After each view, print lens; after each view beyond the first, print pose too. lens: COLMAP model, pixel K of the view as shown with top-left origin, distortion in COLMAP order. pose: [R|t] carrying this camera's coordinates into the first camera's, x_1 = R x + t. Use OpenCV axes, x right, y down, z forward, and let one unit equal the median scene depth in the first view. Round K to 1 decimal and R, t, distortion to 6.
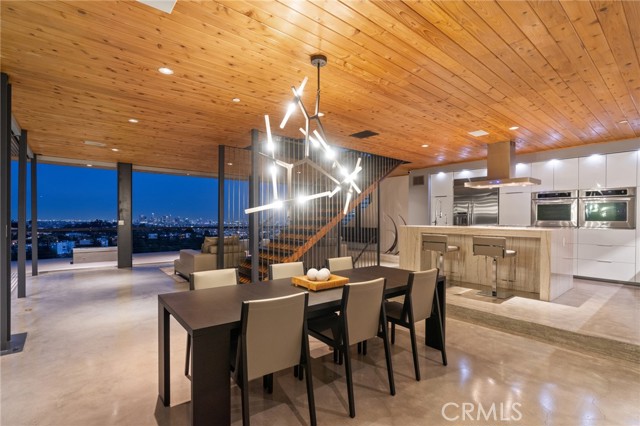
lens RADIAL K [[302.8, 0, 316.2], [0, 302.8, 219.0], [0, 0, 1]] dist [-0.009158, -0.000252]
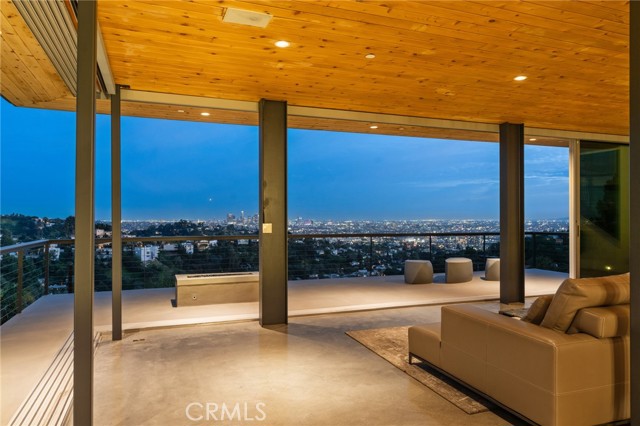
lens RADIAL K [[435.0, 0, 317.4], [0, 435.0, 213.6], [0, 0, 1]] dist [-0.003095, -0.001030]
pose [[0.947380, -0.006793, -0.320038, -0.349751], [0.003314, 0.999929, -0.011415, -0.002319], [0.320093, 0.009754, 0.947336, 0.376702]]
